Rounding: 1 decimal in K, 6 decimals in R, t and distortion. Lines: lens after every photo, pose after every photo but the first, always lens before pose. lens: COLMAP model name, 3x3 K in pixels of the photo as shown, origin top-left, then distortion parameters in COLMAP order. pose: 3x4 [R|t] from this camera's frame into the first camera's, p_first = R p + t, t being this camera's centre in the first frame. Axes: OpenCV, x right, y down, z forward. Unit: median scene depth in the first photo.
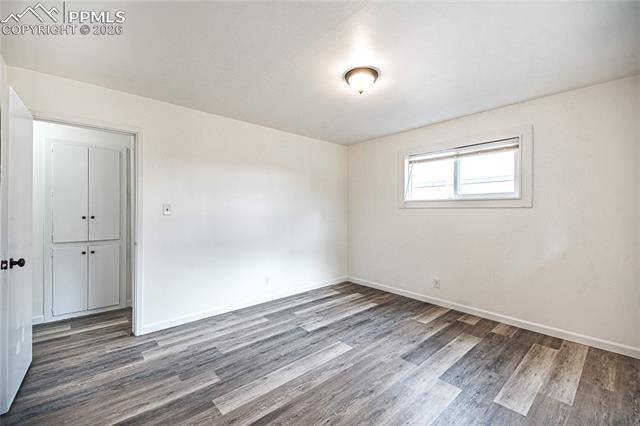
lens RADIAL K [[269.1, 0, 316.8], [0, 269.1, 202.3], [0, 0, 1]] dist [0.025921, -0.017636]
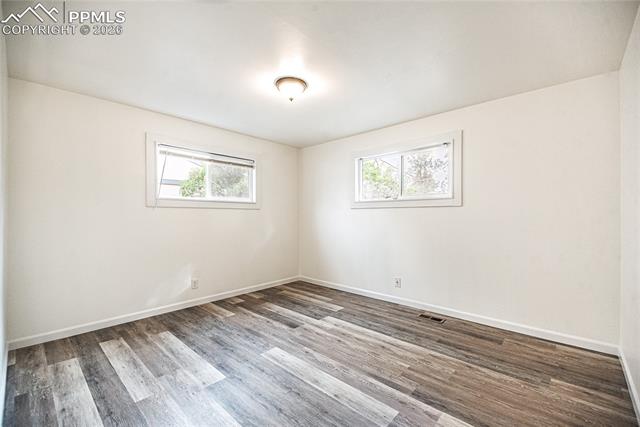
lens RADIAL K [[273.7, 0, 321.6], [0, 273.7, 214.2], [0, 0, 1]] dist [0.015045, -0.016132]
pose [[-0.111380, -0.004708, 0.993767, -0.797956], [-0.029821, 0.999554, 0.001393, 0.033641], [-0.993330, -0.029480, -0.111471, 0.855352]]
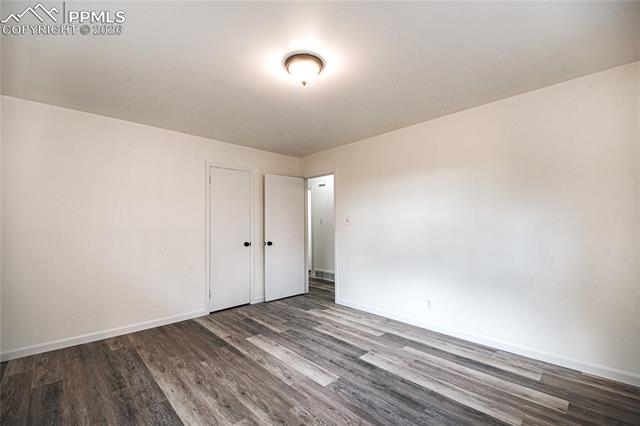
lens RADIAL K [[261.3, 0, 326.6], [0, 261.3, 208.7], [0, 0, 1]] dist [0.024776, -0.014730]
pose [[0.072335, -0.057666, -0.995712, 0.870495], [0.035179, 0.997854, -0.055234, 0.031285], [0.996760, -0.031033, 0.074209, 0.857899]]
